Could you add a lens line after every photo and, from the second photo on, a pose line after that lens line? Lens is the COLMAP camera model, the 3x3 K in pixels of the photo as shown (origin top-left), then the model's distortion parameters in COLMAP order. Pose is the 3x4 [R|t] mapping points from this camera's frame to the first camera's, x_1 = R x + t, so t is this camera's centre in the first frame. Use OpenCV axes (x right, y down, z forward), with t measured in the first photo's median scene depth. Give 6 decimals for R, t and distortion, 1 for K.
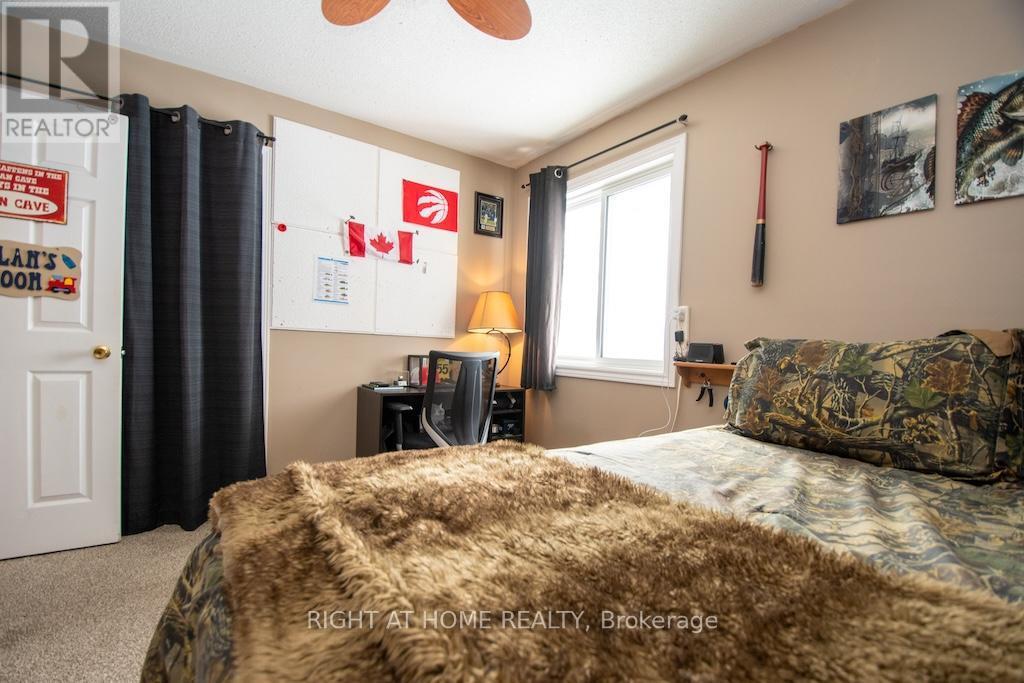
lens RADIAL K [[451.8, 0, 507.7], [0, 451.8, 353.8], [0, 0, 1]] dist [0.001214, -0.015570]
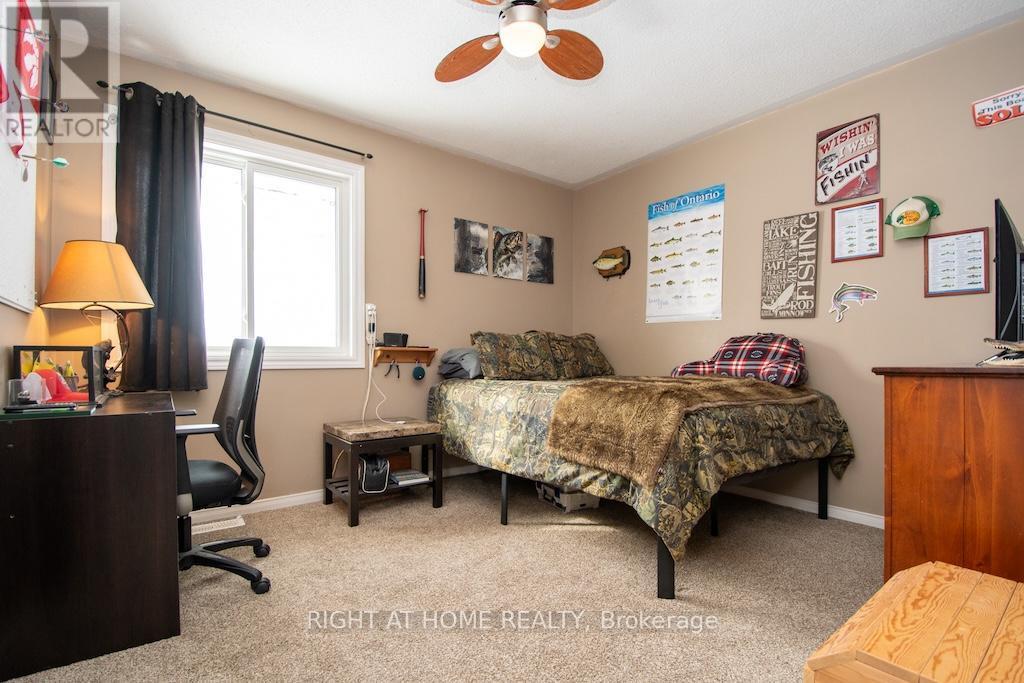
lens RADIAL K [[451.8, 0, 507.7], [0, 451.8, 353.8], [0, 0, 1]] dist [0.001214, -0.015570]
pose [[-0.028113, -0.025026, 0.999291, -1.275347], [0.013818, 0.999581, 0.025422, 0.013151], [-0.999509, 0.014523, -0.027755, 0.911903]]
